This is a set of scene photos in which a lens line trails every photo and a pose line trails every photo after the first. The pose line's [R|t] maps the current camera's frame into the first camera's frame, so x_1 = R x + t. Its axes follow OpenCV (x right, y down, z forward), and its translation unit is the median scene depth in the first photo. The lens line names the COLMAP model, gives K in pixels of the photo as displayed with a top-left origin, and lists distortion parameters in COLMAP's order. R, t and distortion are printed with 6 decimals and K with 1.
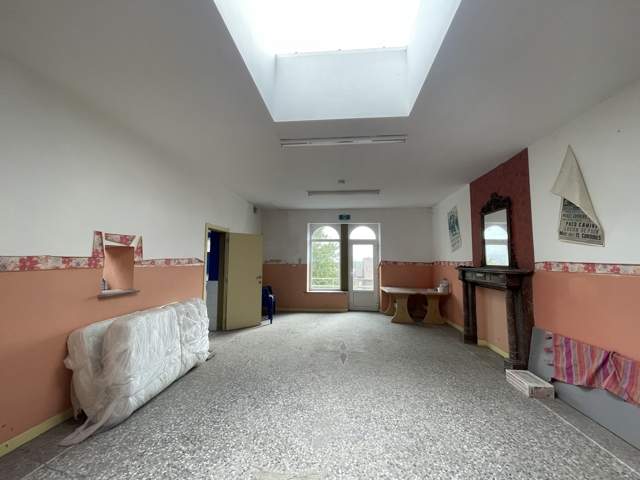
lens RADIAL K [[258.6, 0, 319.4], [0, 258.6, 240.8], [0, 0, 1]] dist [-0.001340, -0.000085]
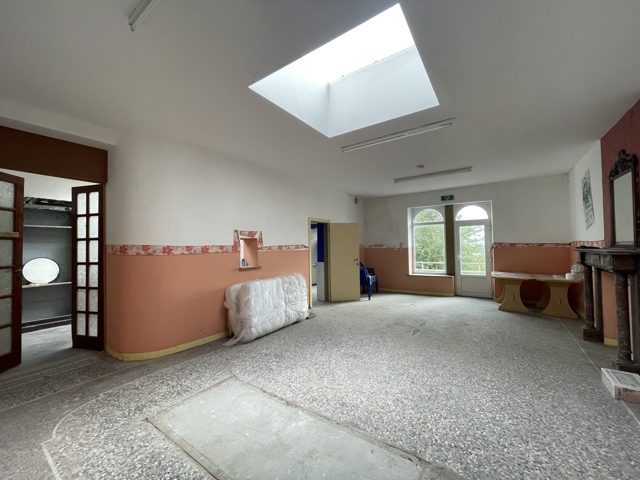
lens RADIAL K [[258.6, 0, 319.8], [0, 258.6, 240.6], [0, 0, 1]] dist [-0.001340, -0.000085]
pose [[0.871223, -0.031954, -0.489846, 0.331709], [0.059414, 0.997407, 0.040609, -0.003212], [0.487279, -0.064483, 0.870862, -0.146383]]
